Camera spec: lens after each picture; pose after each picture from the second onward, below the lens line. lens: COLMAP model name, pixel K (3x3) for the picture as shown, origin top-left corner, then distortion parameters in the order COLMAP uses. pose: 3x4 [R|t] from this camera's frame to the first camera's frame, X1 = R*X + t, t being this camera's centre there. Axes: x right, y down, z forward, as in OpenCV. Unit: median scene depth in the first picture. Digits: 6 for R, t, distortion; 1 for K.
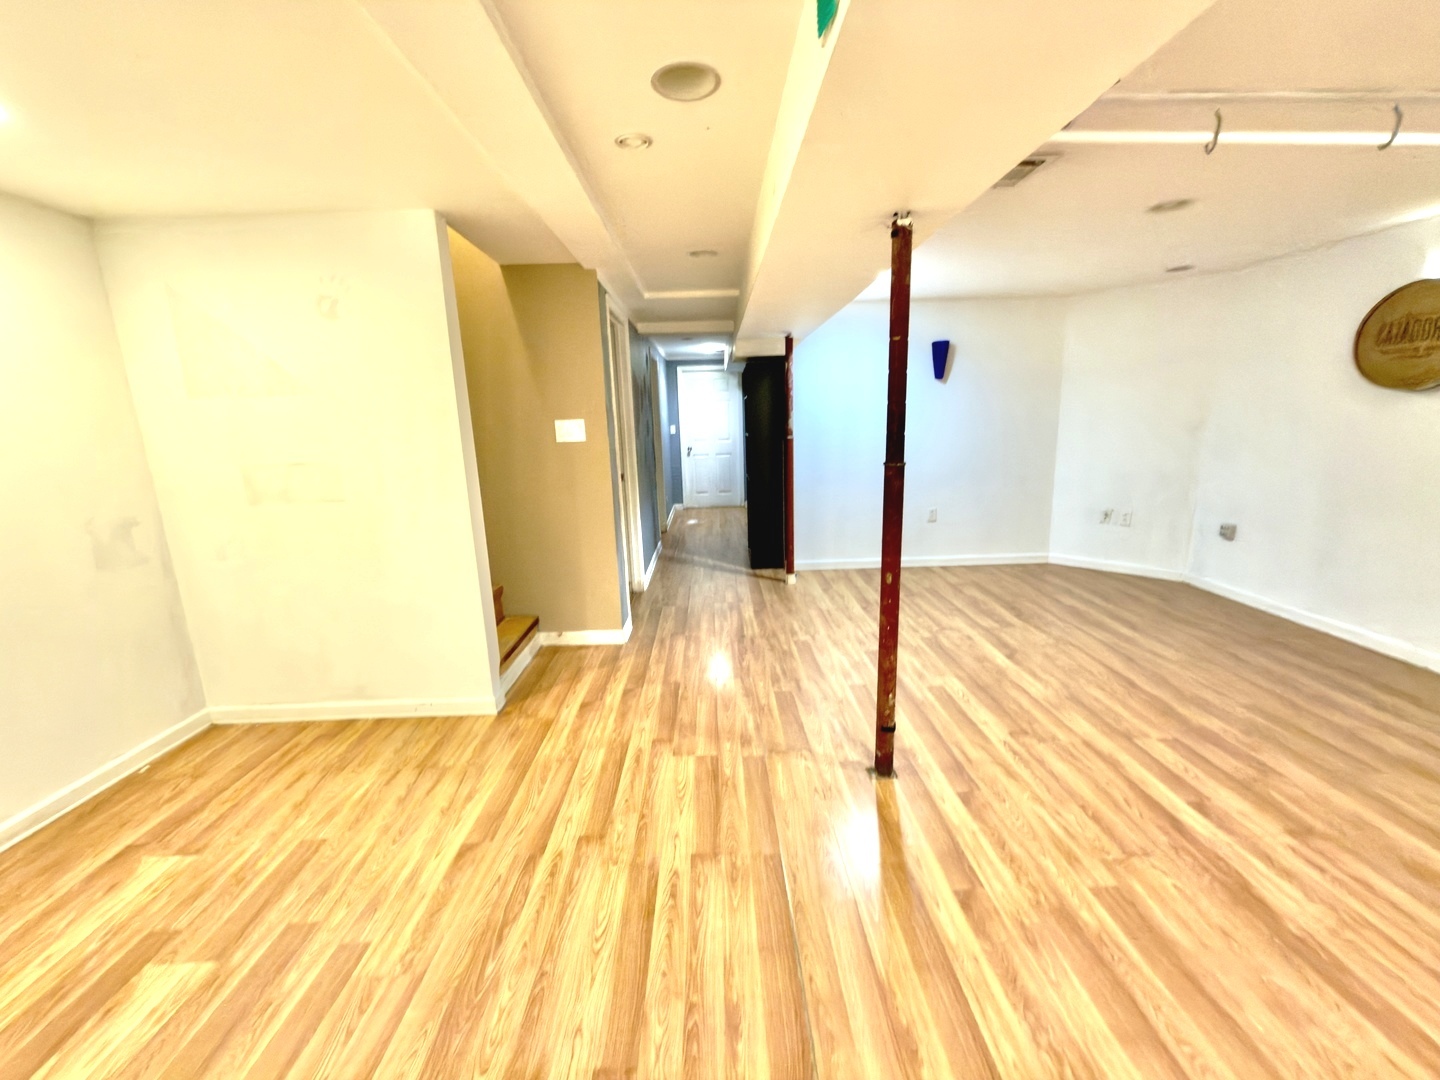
lens RADIAL K [[578.6, 0, 725.1], [0, 578.6, 538.4], [0, 0, 1]] dist [0.001427, -0.000378]
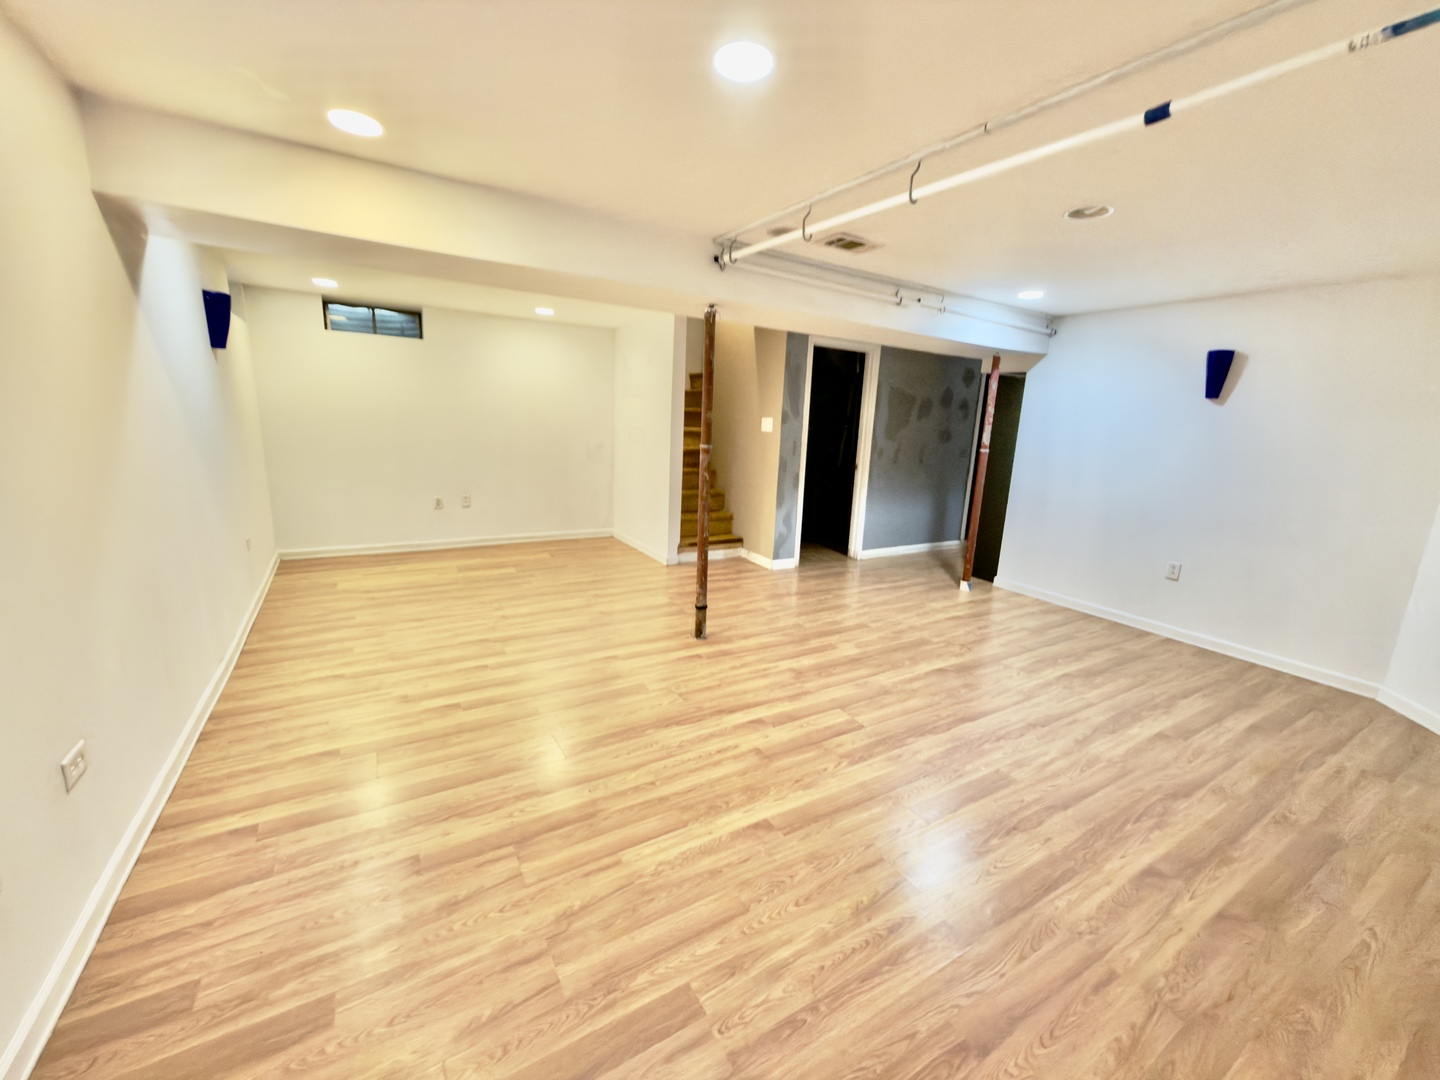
lens RADIAL K [[578.6, 0, 722.3], [0, 578.6, 541.4], [0, 0, 1]] dist [0.001427, -0.000378]
pose [[0.497998, 0.234270, -0.834934, 1.299195], [-0.238645, 0.962665, 0.127769, -0.063294], [0.833694, 0.135624, 0.535313, 0.115610]]
